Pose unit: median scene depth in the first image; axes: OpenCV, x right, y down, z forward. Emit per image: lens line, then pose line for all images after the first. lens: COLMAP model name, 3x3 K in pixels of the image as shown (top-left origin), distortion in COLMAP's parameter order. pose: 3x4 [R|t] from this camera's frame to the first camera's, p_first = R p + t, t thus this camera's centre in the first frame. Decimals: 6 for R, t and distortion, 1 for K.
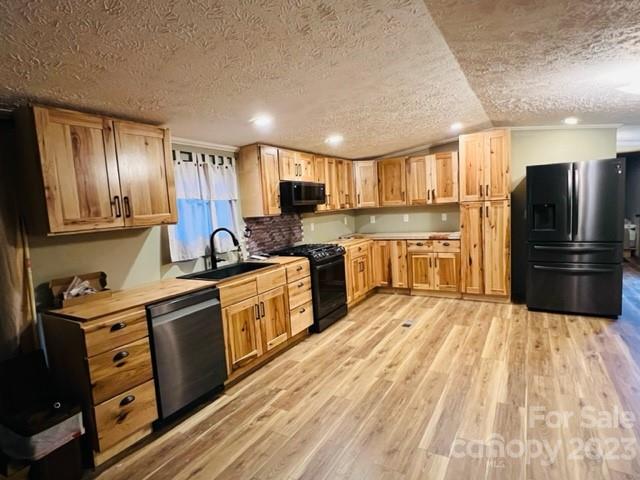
lens RADIAL K [[352.9, 0, 313.7], [0, 352.9, 239.6], [0, 0, 1]] dist [0.004767, -0.003071]
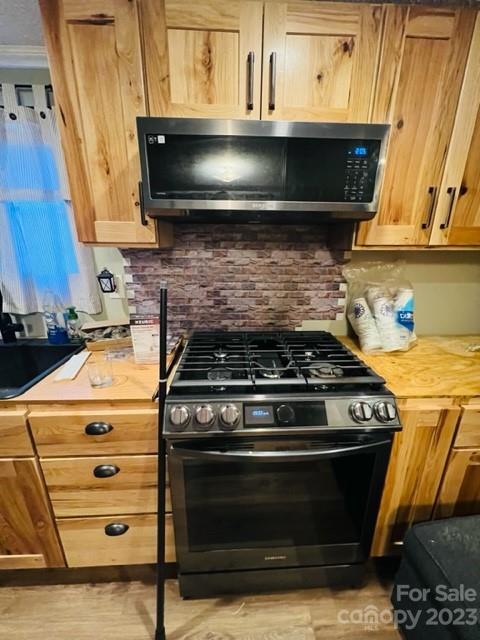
lens RADIAL K [[255.3, 0, 241.0], [0, 255.3, 316.1], [0, 0, 1]] dist [-0.002317, -0.000477]
pose [[0.546126, 0.304497, -0.780402, 0.177599], [-0.118124, 0.950282, 0.288117, -0.094878], [0.829333, -0.065164, 0.554942, 1.003688]]
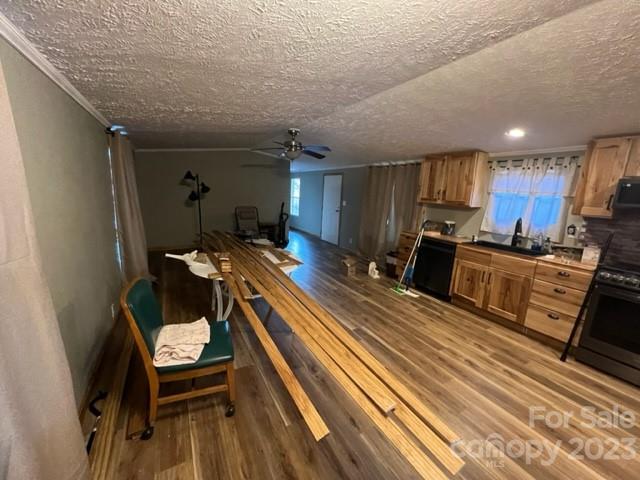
lens RADIAL K [[256.1, 0, 317.1], [0, 256.1, 236.0], [0, 0, 1]] dist [-0.000432, 0.000673]
pose [[-0.488556, 0.191988, -0.851148, 0.852792], [-0.100241, 0.956683, 0.273330, -0.137520], [0.866755, 0.218857, -0.448149, 0.727667]]
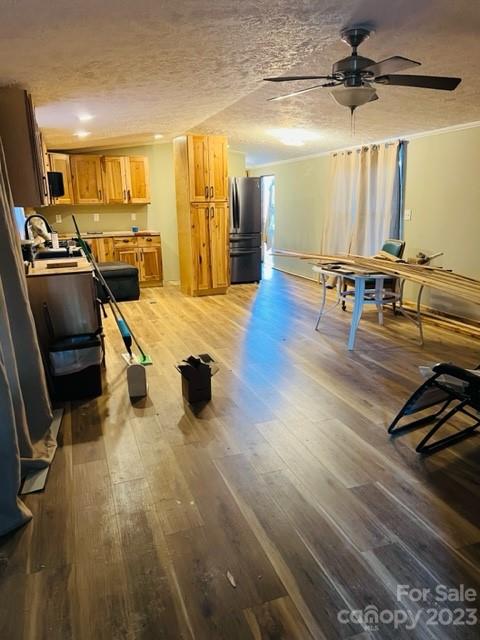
lens RADIAL K [[486.9, 0, 243.2], [0, 486.9, 322.5], [0, 0, 1]] dist [0.074793, -0.083734]
pose [[0.624021, -0.144625, 0.767907, -0.951209], [0.056578, 0.988506, 0.140194, 0.099598], [-0.779357, -0.044037, 0.625031, -0.347510]]
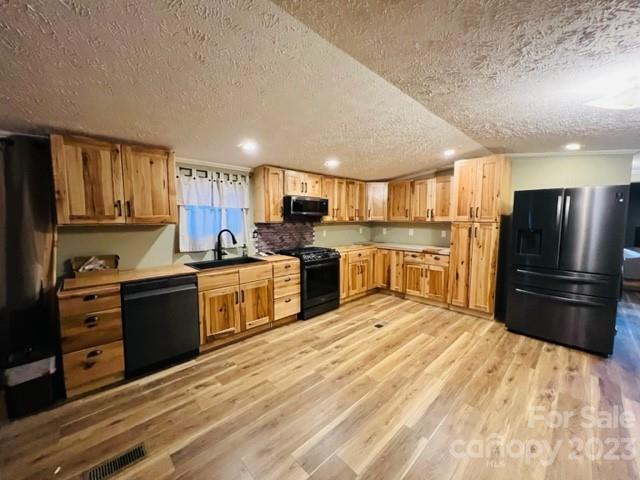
lens RADIAL K [[256.1, 0, 317.5], [0, 256.1, 238.7], [0, 0, 1]] dist [-0.000432, 0.000673]
pose [[0.963757, 0.083342, -0.253429, 0.284856], [-0.084123, 0.996425, 0.007774, -0.031708], [0.253171, 0.013827, 0.967323, 0.157665]]
